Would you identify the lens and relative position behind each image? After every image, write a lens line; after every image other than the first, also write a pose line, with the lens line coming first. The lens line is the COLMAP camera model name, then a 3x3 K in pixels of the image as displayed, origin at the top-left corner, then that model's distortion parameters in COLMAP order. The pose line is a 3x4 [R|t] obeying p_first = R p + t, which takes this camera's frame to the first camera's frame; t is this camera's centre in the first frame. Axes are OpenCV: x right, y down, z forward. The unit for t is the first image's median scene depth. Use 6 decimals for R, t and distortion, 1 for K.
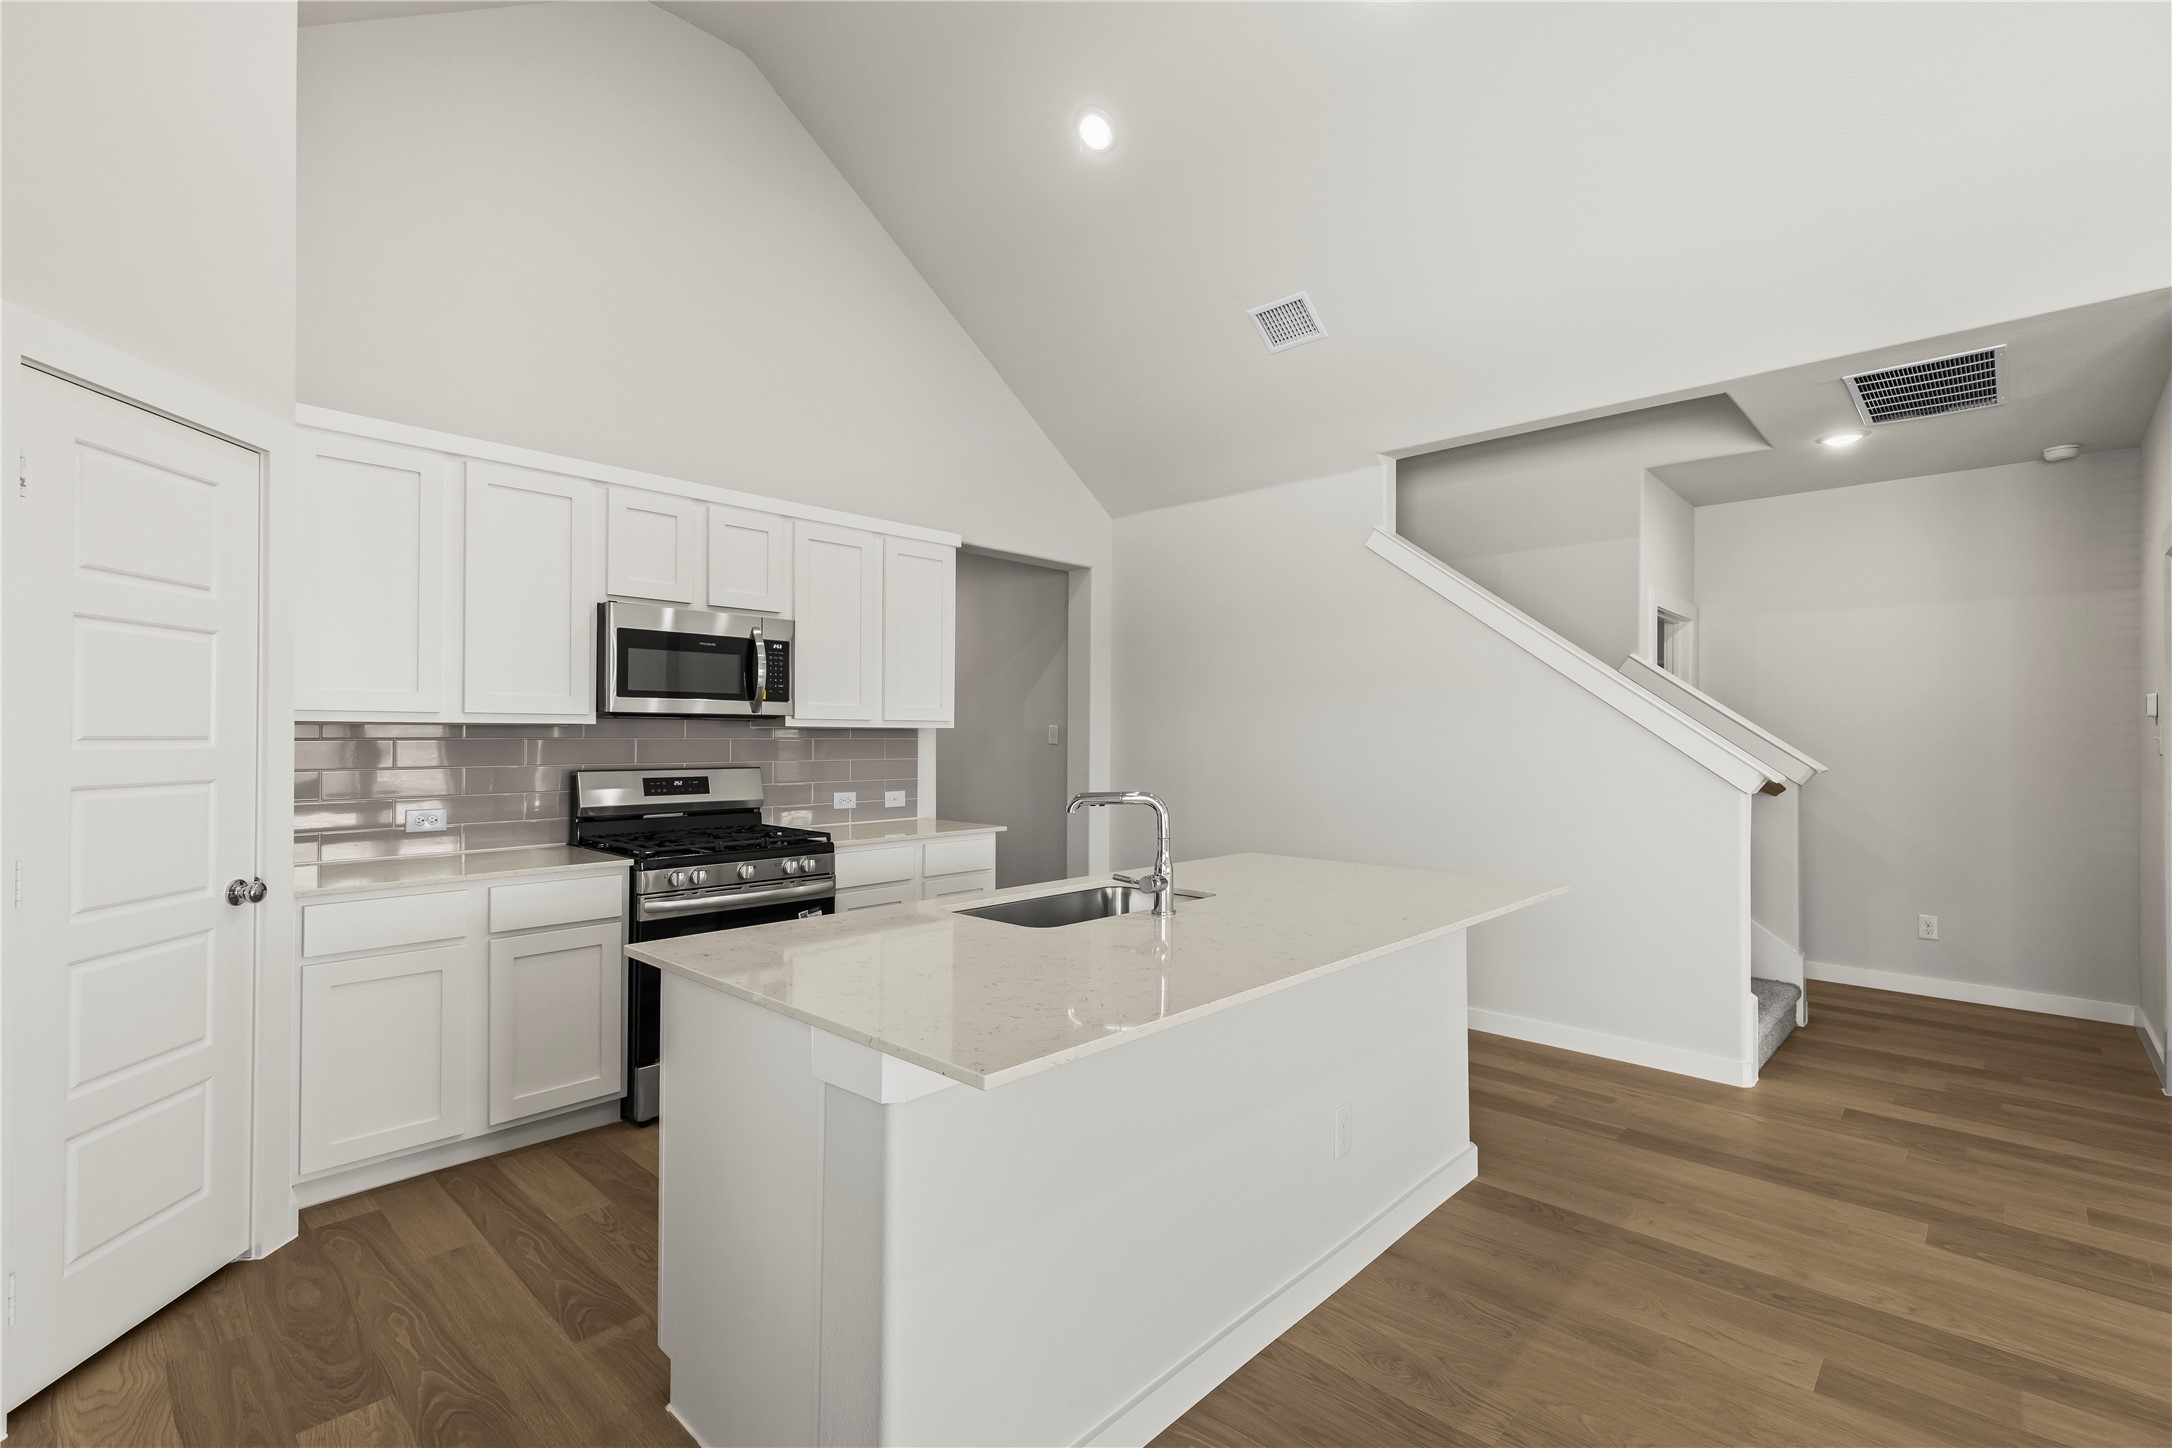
lens RADIAL K [[975.4, 0, 1075.8], [0, 975.4, 726.9], [0, 0, 1]] dist [0.008460, -0.000313]
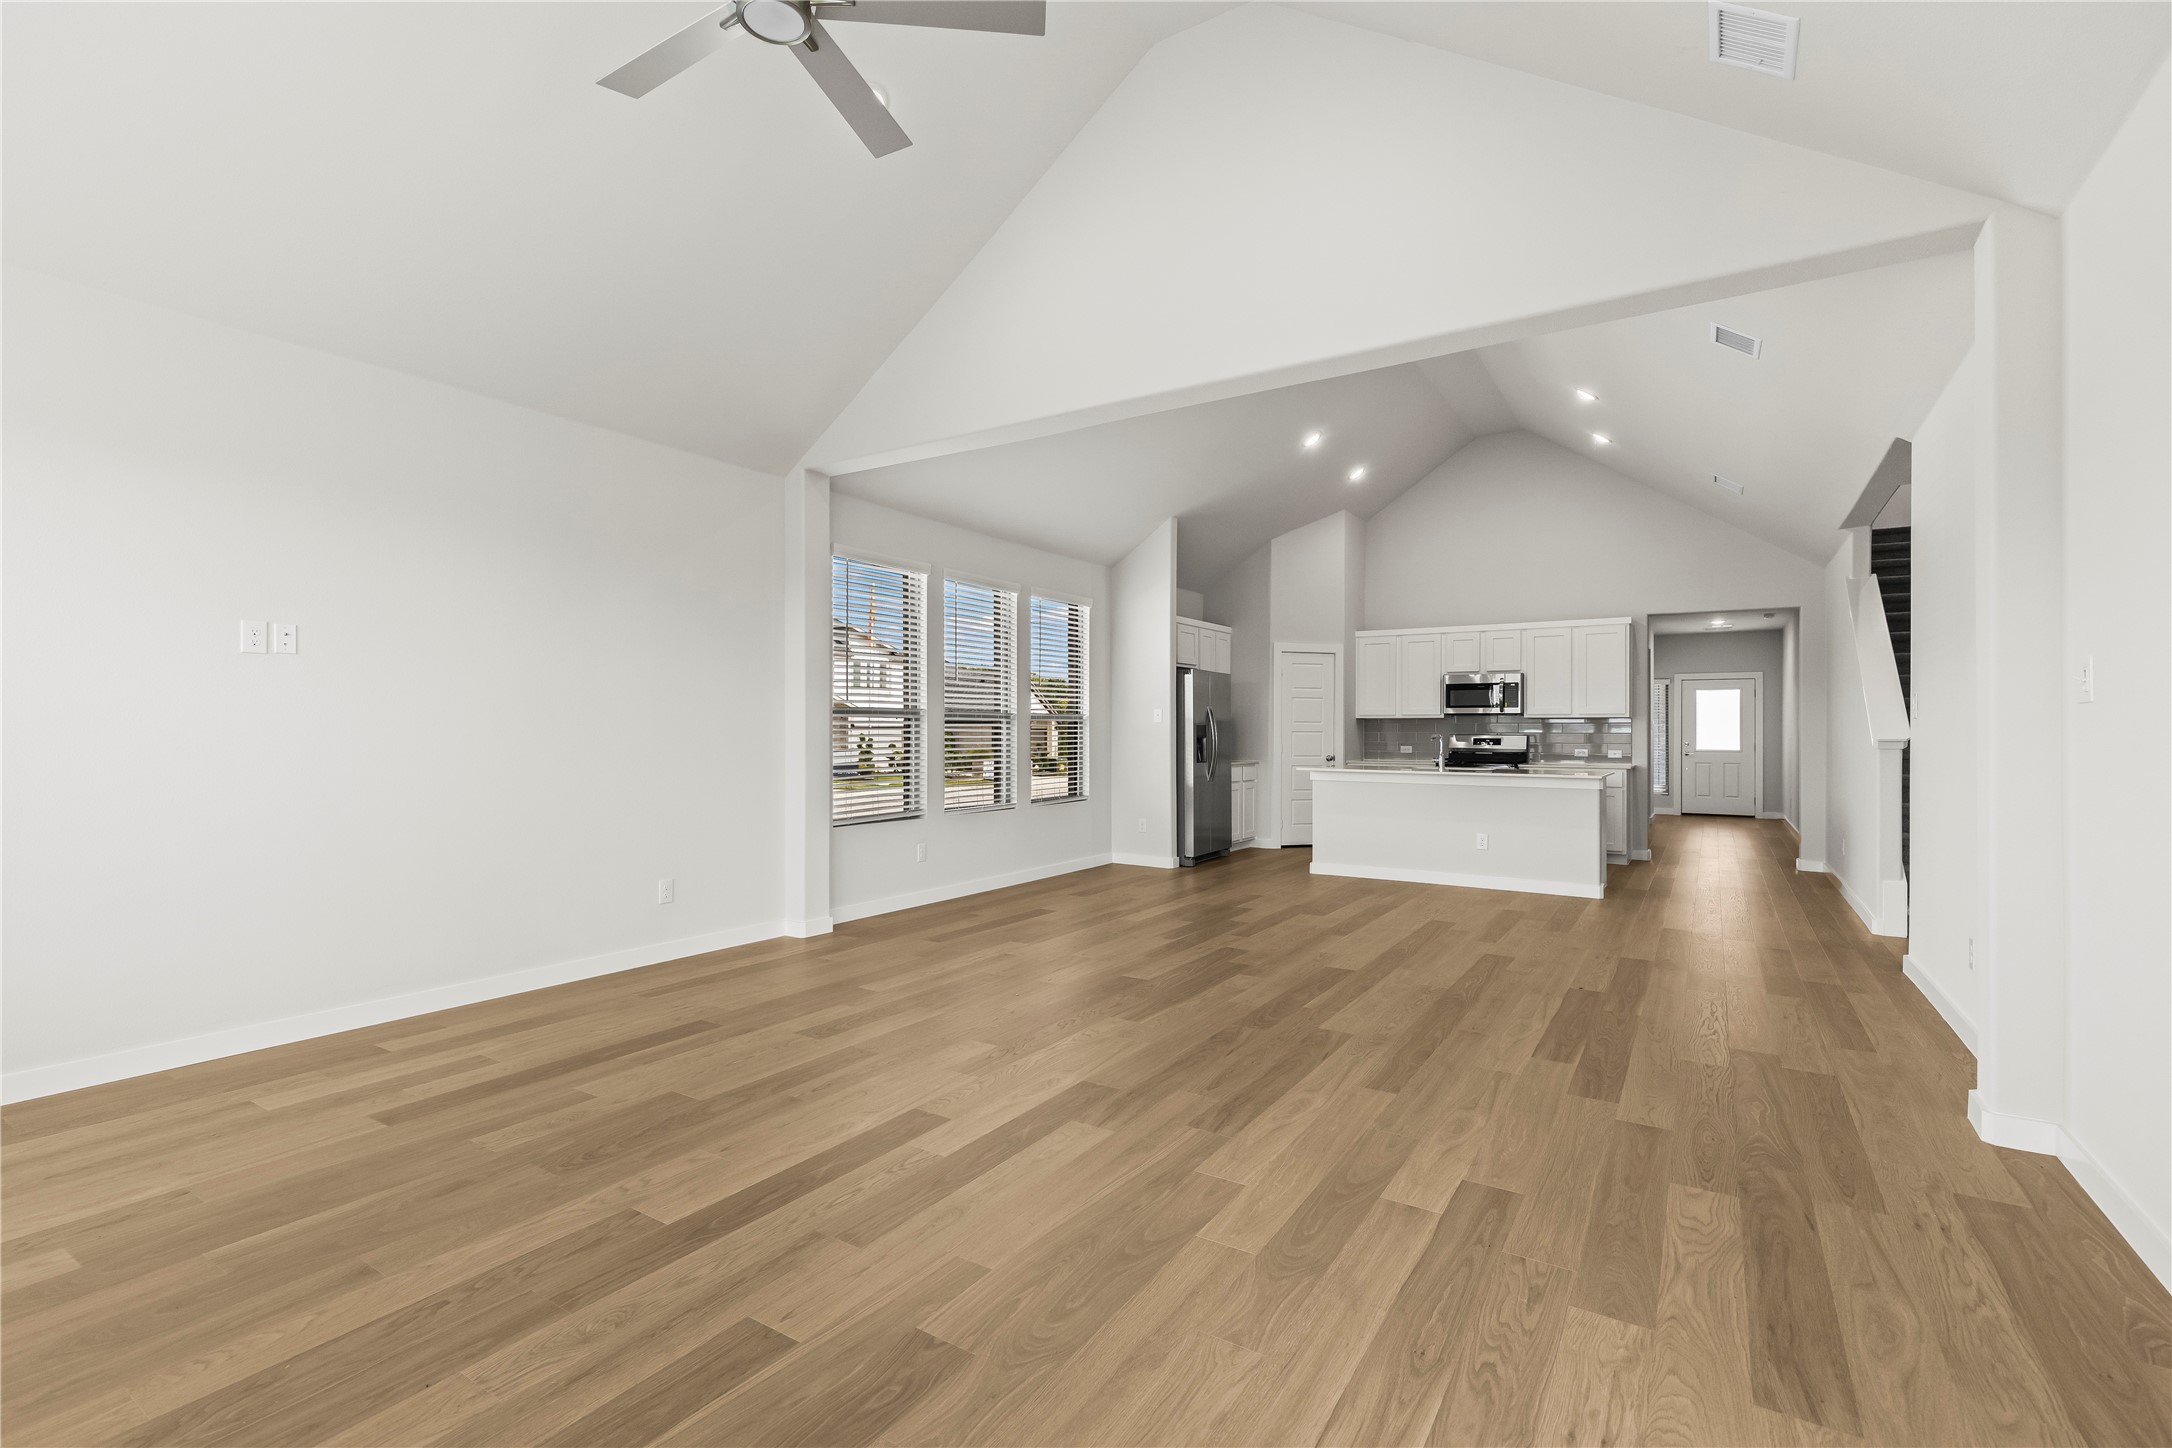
lens RADIAL K [[975.4, 0, 1075.8], [0, 975.4, 726.9], [0, 0, 1]] dist [0.008460, -0.000313]
pose [[0.178341, -0.017269, -0.983817, 1.861021], [0.002864, 0.999851, -0.017031, 0.060250], [0.983965, 0.000220, 0.178364, -0.498466]]
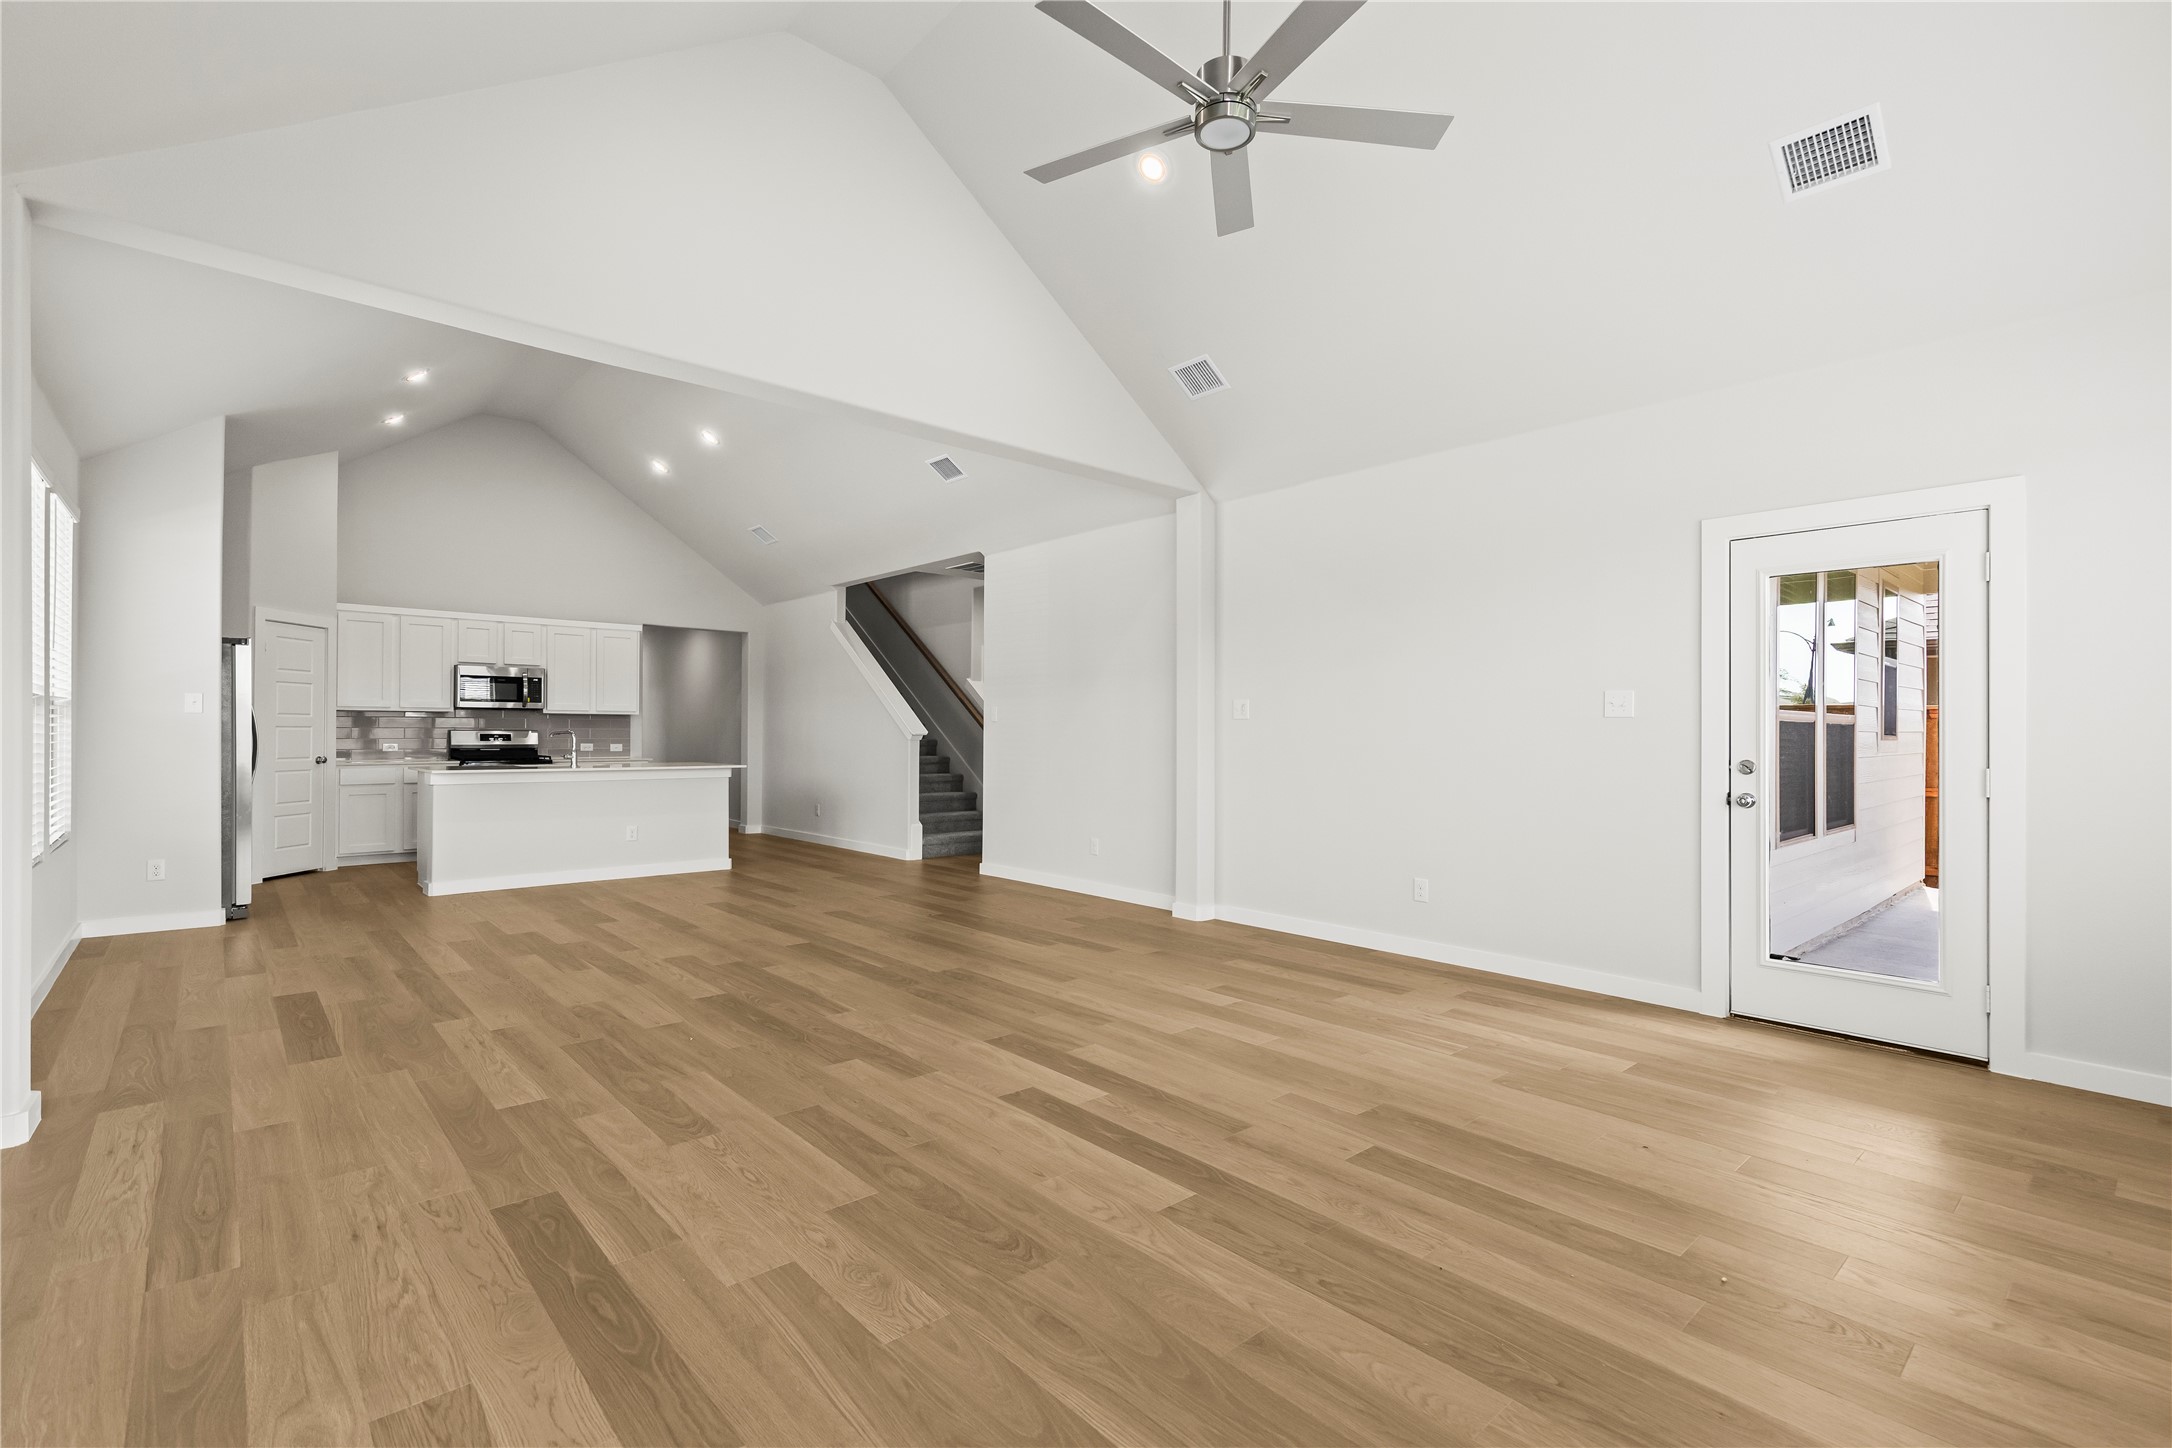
lens RADIAL K [[975.4, 0, 1075.8], [0, 975.4, 726.9], [0, 0, 1]] dist [0.008460, -0.000313]
pose [[0.995703, -0.007442, -0.092306, 1.223134], [0.007250, 0.999971, -0.002412, 0.048790], [0.092321, 0.001732, 0.995728, -1.261455]]
